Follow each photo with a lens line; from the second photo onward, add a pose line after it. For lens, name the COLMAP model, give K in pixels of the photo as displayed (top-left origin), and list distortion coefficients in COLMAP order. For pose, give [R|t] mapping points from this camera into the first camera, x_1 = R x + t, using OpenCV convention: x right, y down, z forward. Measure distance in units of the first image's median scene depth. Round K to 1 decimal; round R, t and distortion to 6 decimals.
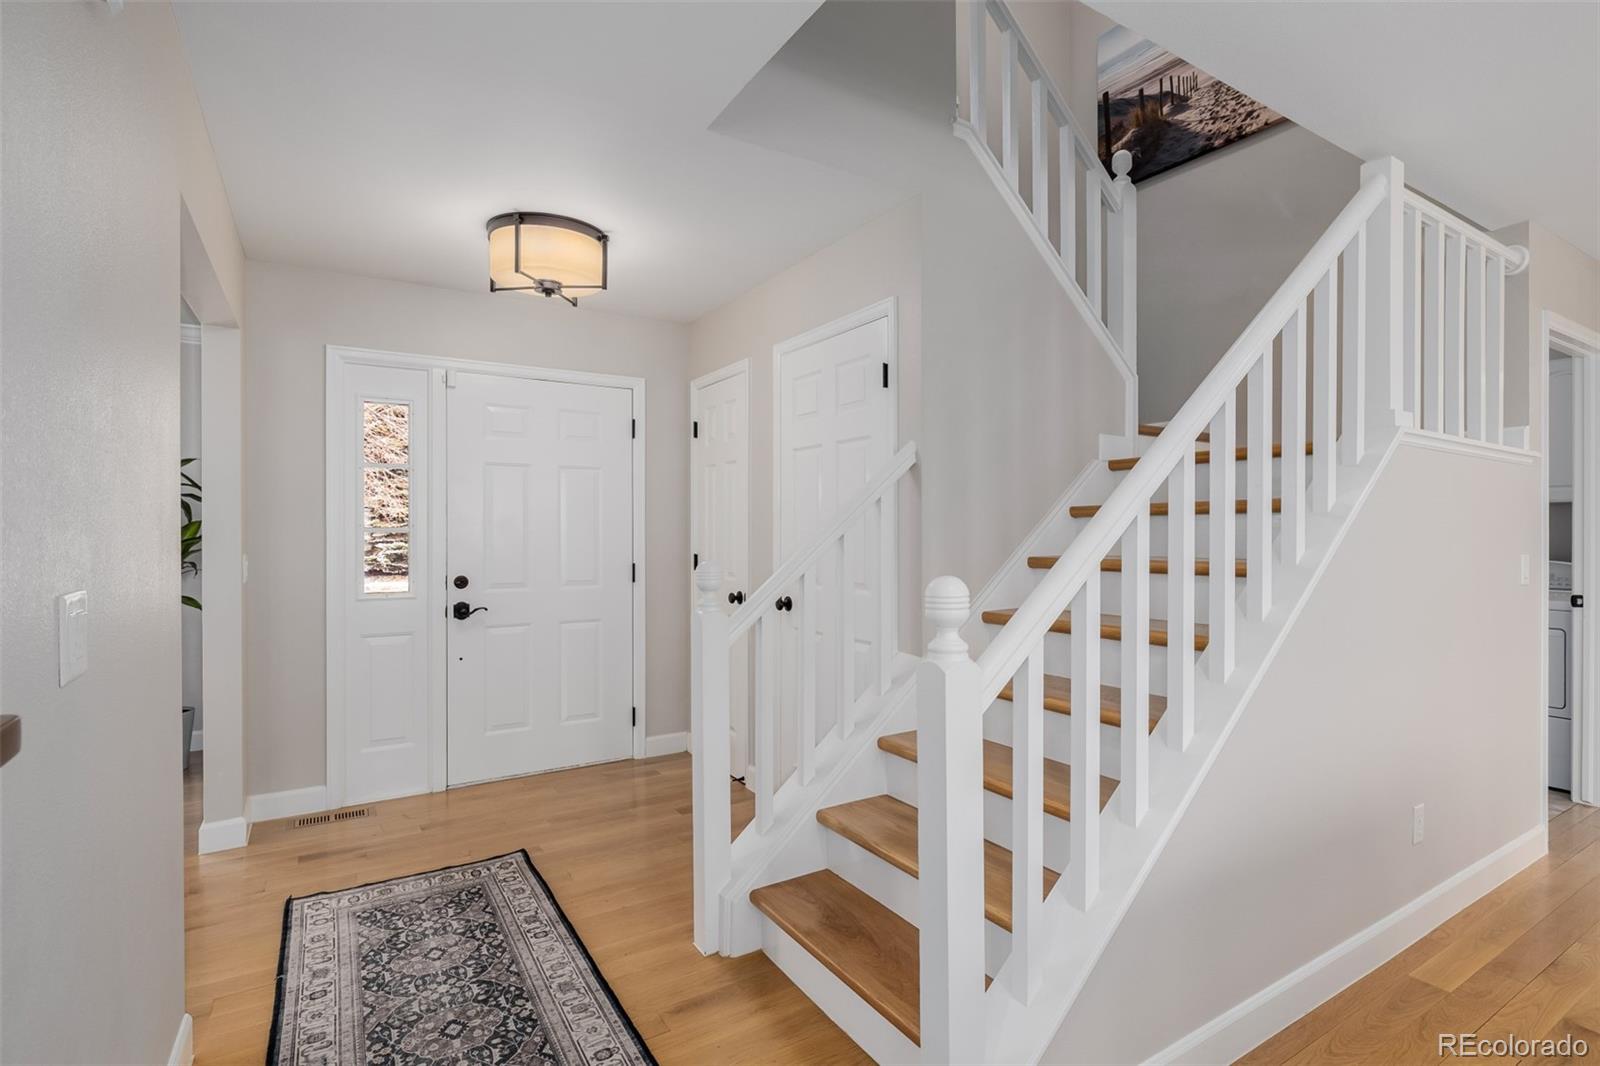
lens RADIAL K [[781.9, 0, 841.8], [0, 781.9, 538.7], [0, 0, 1]] dist [-0.001491, 0.002450]
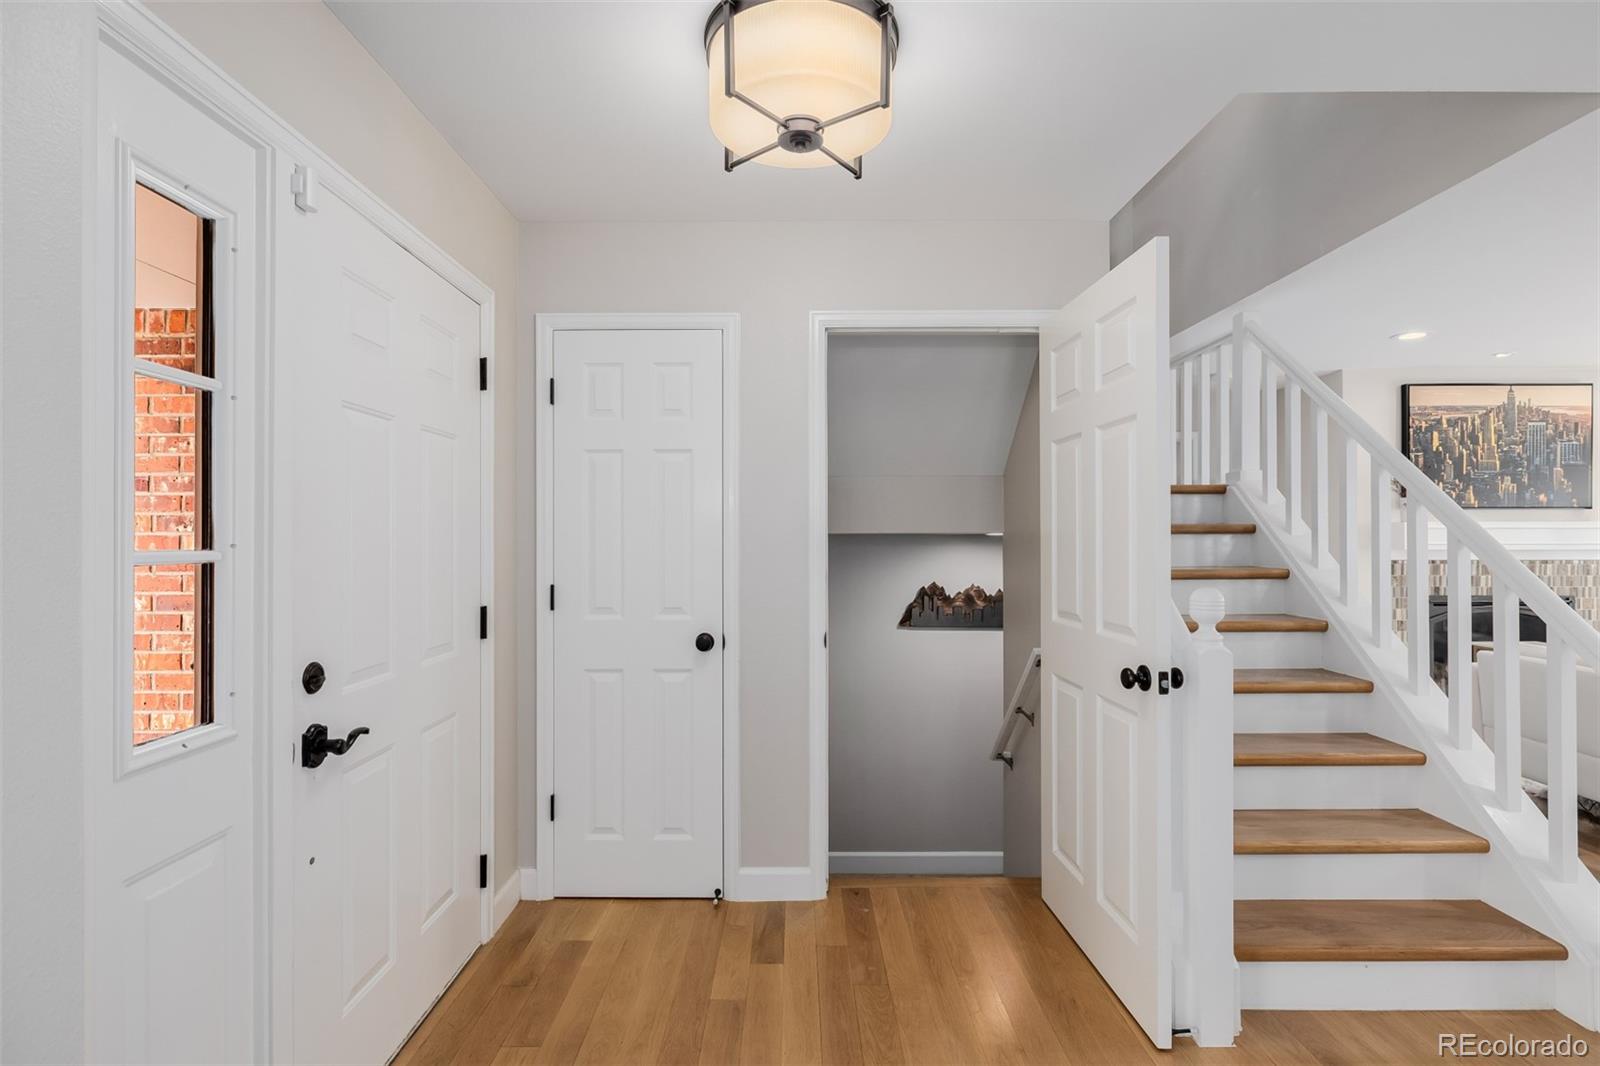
lens RADIAL K [[781.9, 0, 799.4], [0, 781.9, 537.4], [0, 0, 1]] dist [-0.001491, 0.002450]
pose [[0.543214, 0.001560, 0.839593, -0.912778], [0.010389, 0.999909, -0.008580, -0.018443], [-0.839530, 0.013383, 0.543149, 0.714303]]
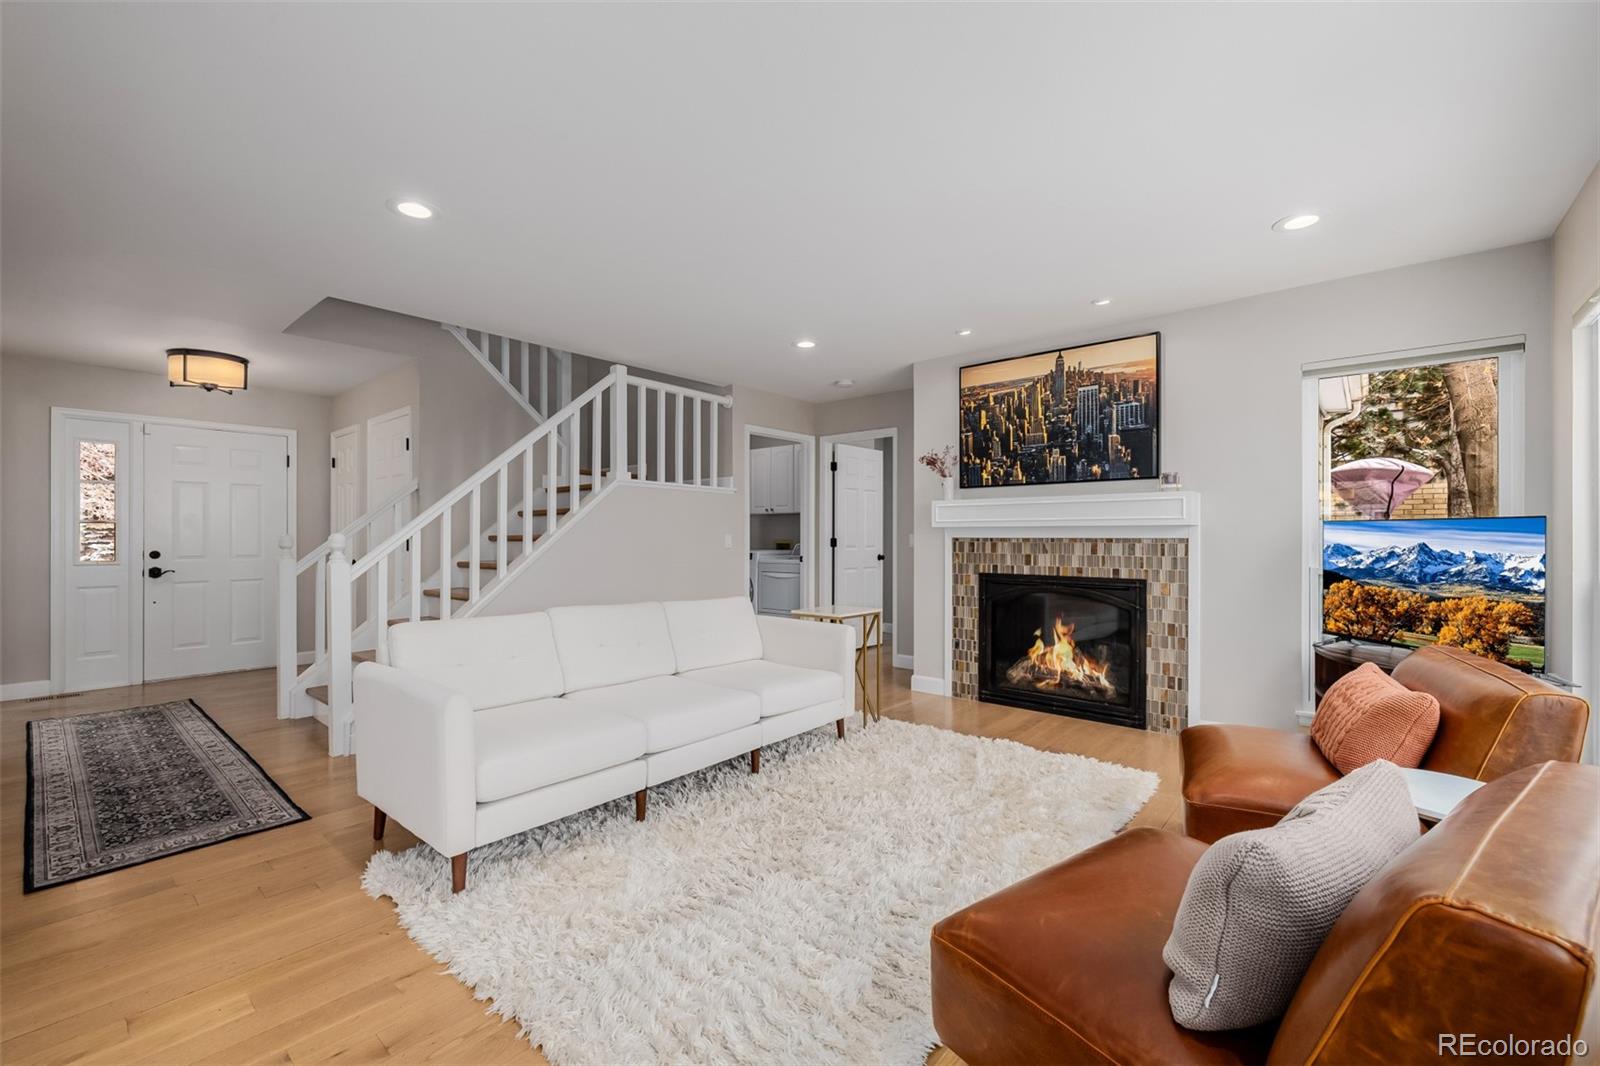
lens RADIAL K [[673.9, 0, 801.5], [0, 673.9, 539.4], [0, 0, 1]] dist [-0.001096, 0.000568]
pose [[0.962313, -0.000404, 0.271943, 0.546363], [0.002000, 0.999982, -0.005593, 0.044928], [-0.271936, 0.005926, 0.962297, -0.912687]]
